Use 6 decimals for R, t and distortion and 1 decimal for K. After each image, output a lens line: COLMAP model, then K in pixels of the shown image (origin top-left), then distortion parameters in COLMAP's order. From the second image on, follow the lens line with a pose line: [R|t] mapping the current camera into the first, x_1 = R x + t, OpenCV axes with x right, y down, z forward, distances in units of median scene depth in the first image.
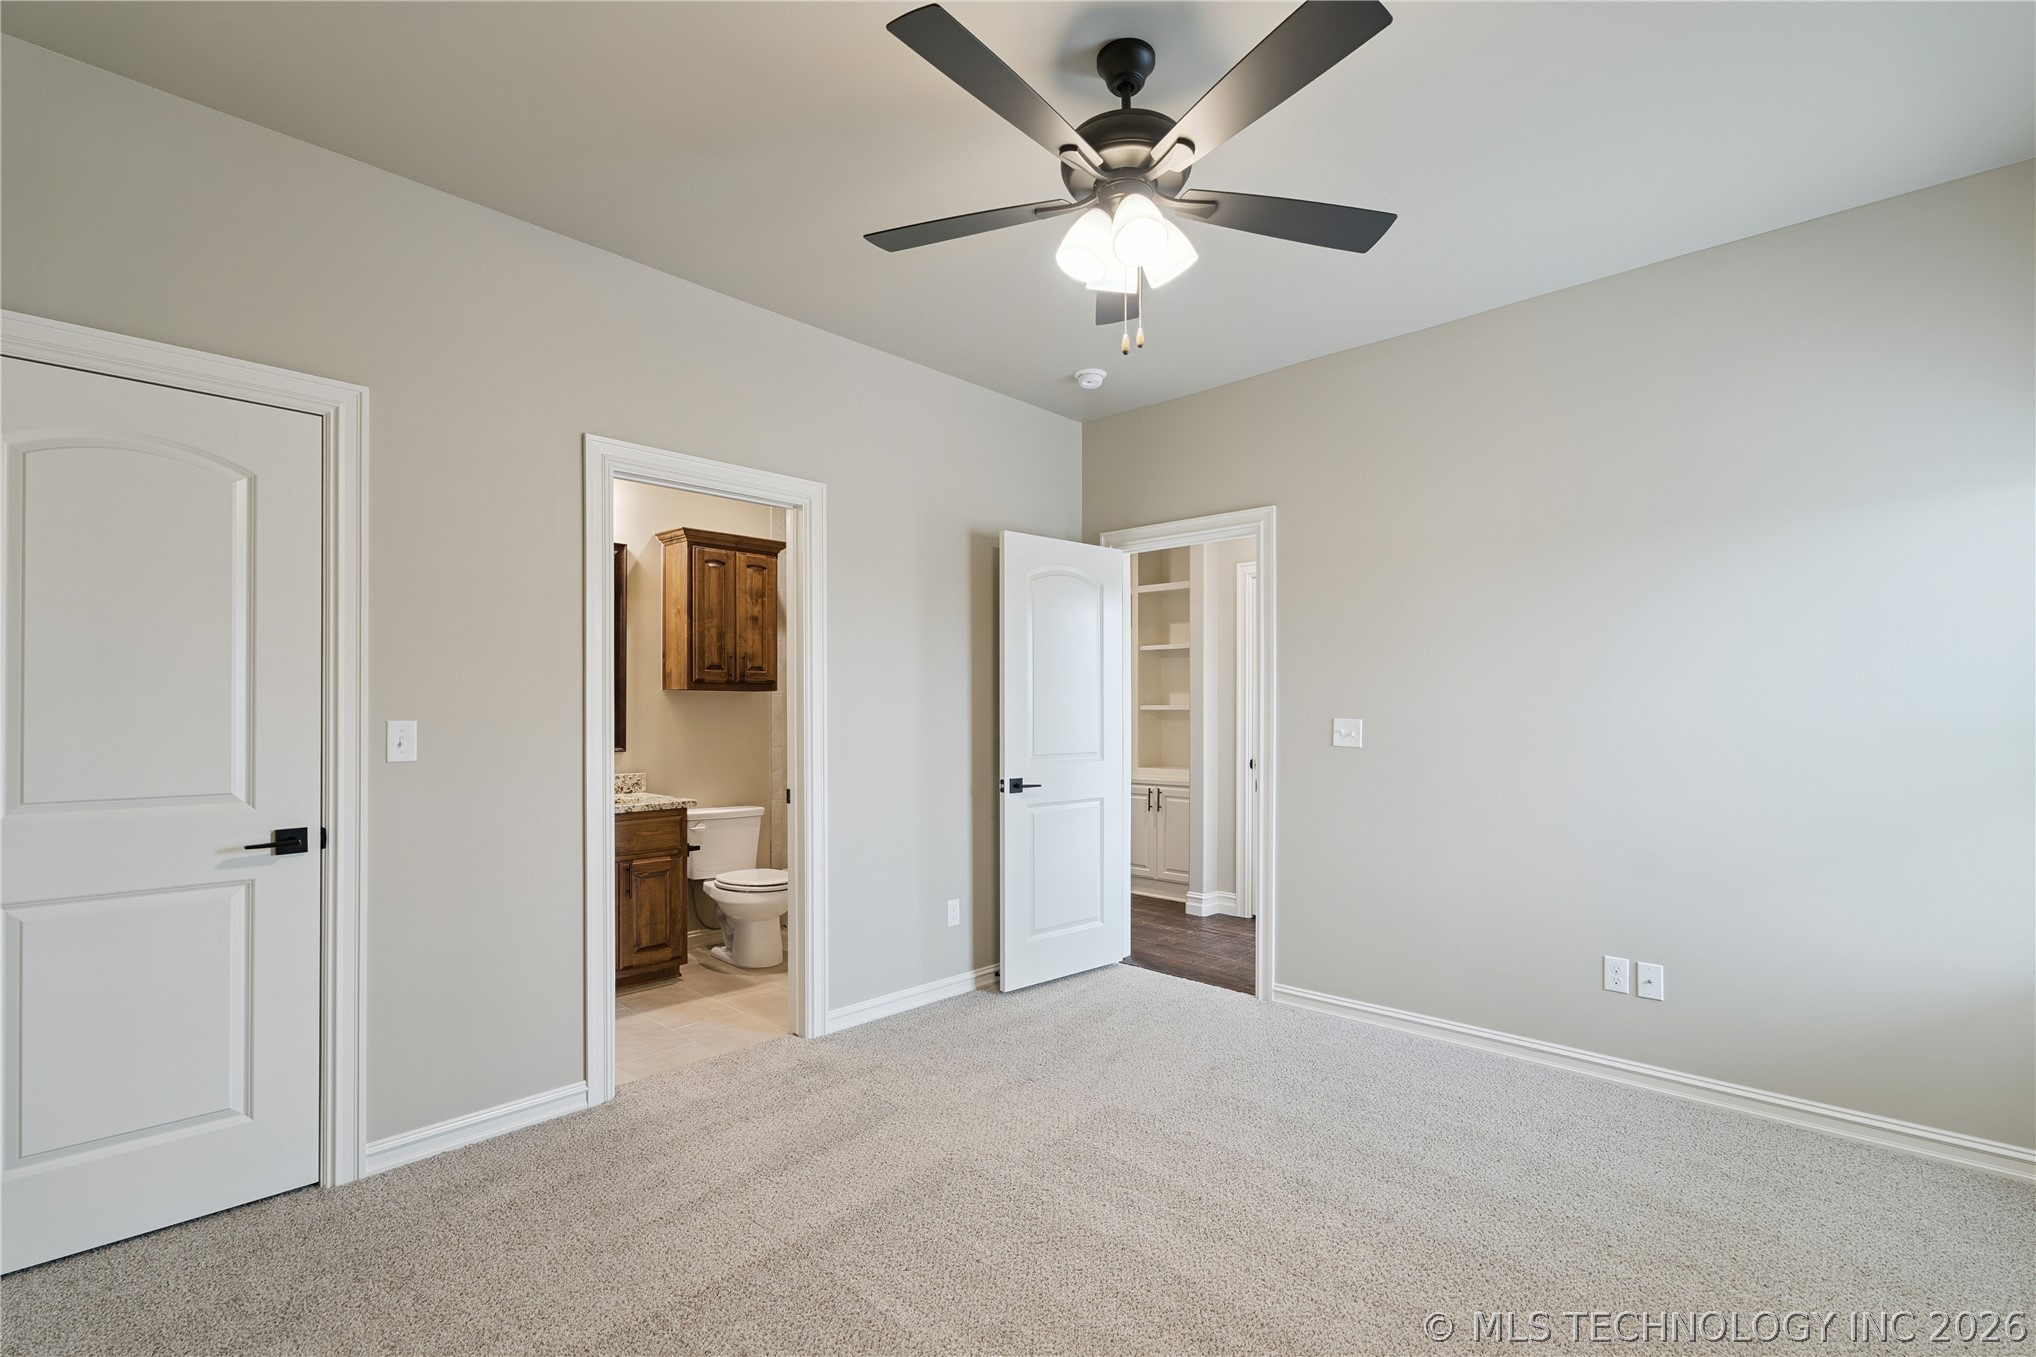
lens RADIAL K [[916.0, 0, 1014.4], [0, 916.0, 708.3], [0, 0, 1]] dist [0.012298, -0.000030]
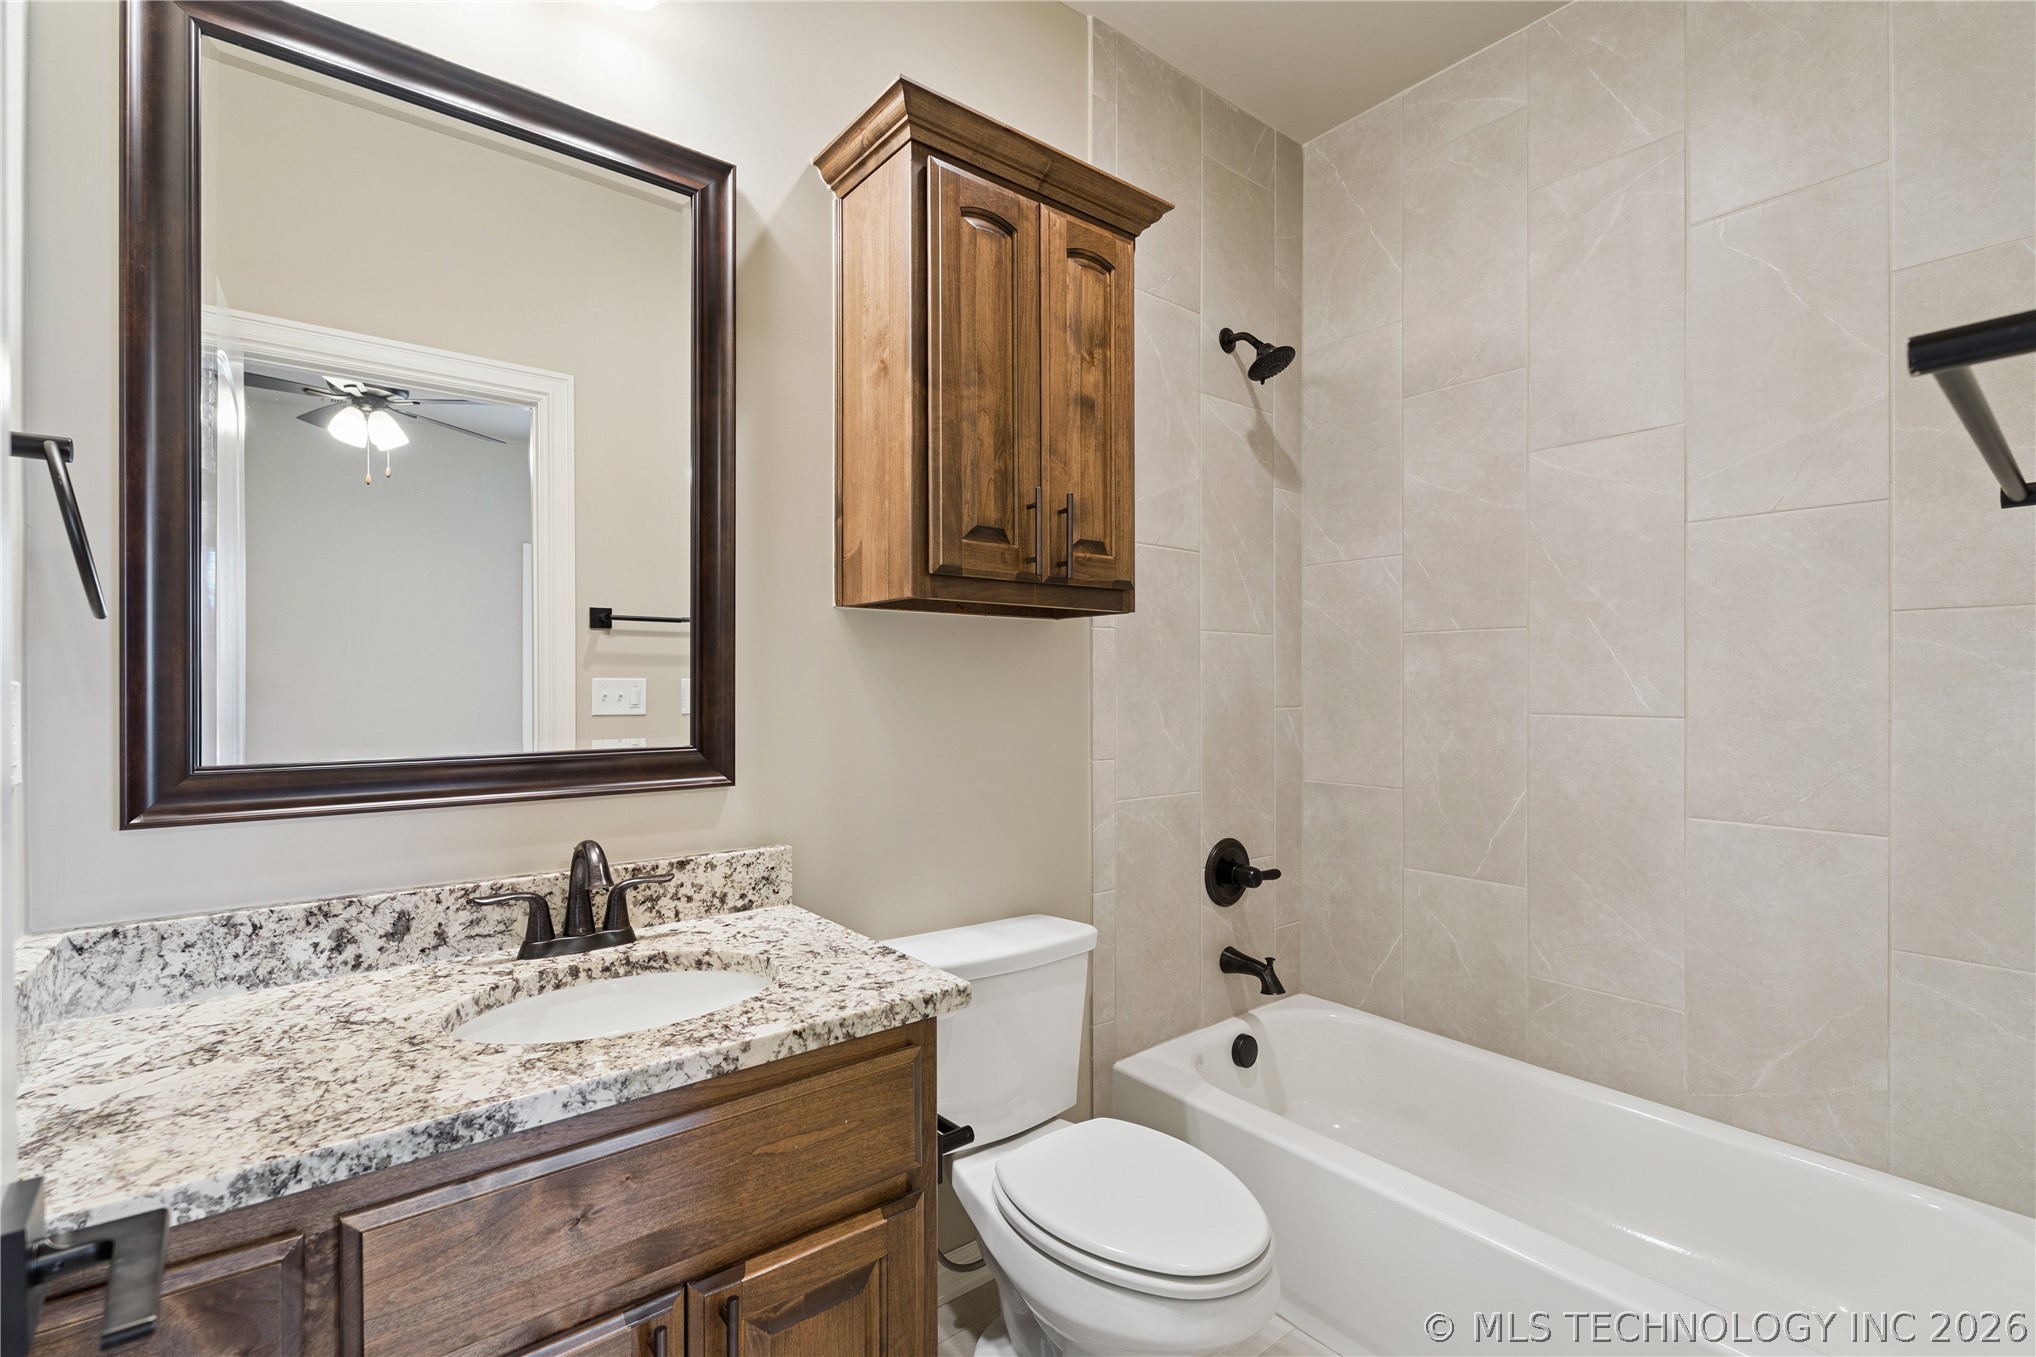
lens RADIAL K [[912.9, 0, 1034.1], [0, 912.9, 684.7], [0, 0, 1]] dist [0.018532, 0.000399]
pose [[0.993103, -0.001643, -0.117235, -0.268436], [0.001409, 0.999997, -0.002076, 0.010957], [0.117238, 0.001896, 0.993102, 0.664501]]
